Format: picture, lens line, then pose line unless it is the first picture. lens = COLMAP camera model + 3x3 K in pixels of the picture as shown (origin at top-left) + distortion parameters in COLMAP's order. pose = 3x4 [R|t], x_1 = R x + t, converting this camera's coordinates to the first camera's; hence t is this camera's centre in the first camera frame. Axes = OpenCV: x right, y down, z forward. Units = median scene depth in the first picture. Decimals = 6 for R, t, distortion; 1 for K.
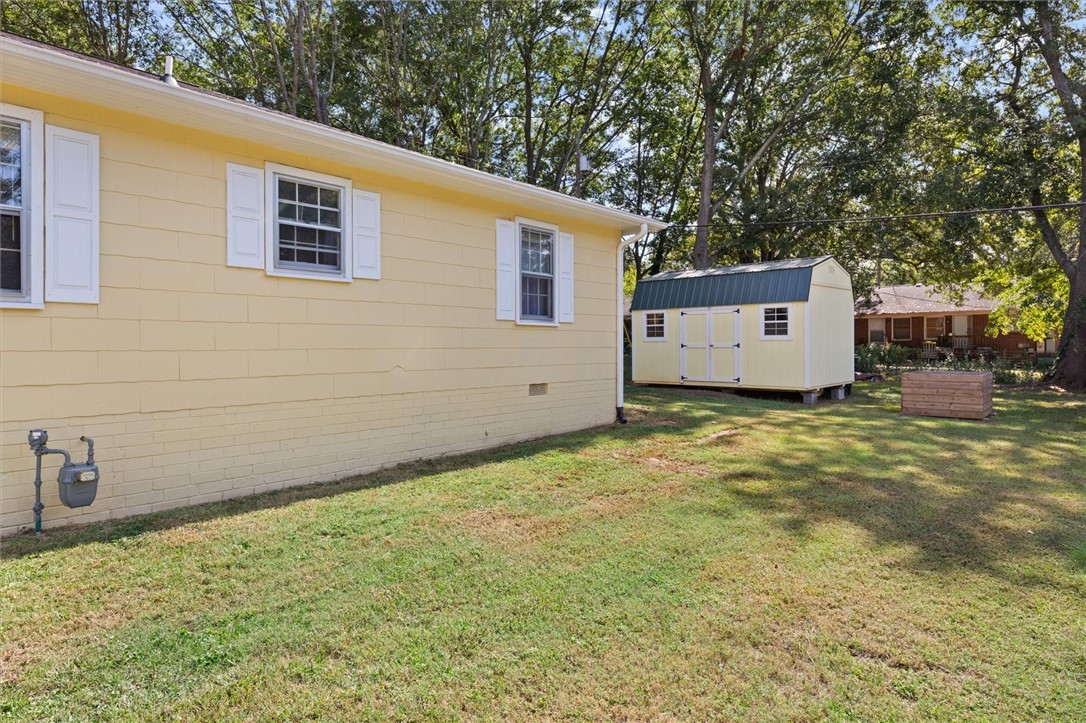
lens RADIAL K [[583.1, 0, 549.6], [0, 583.1, 347.9], [0, 0, 1]] dist [-0.000134, 0.001494]
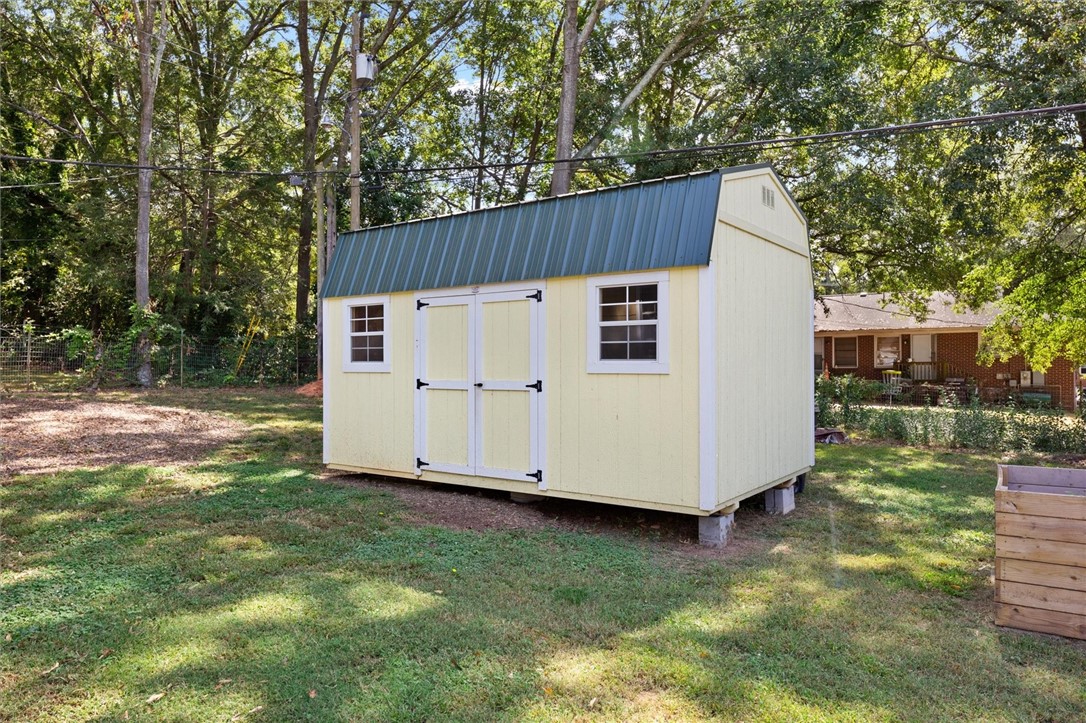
lens RADIAL K [[679.6, 0, 539.7], [0, 679.6, 347.6], [0, 0, 1]] dist [0.002514, 0.001511]
pose [[0.988813, 0.011999, 0.148677, 0.239968], [-0.006713, 0.999329, -0.036008, -0.012356], [-0.149009, 0.034607, 0.988230, 0.520255]]
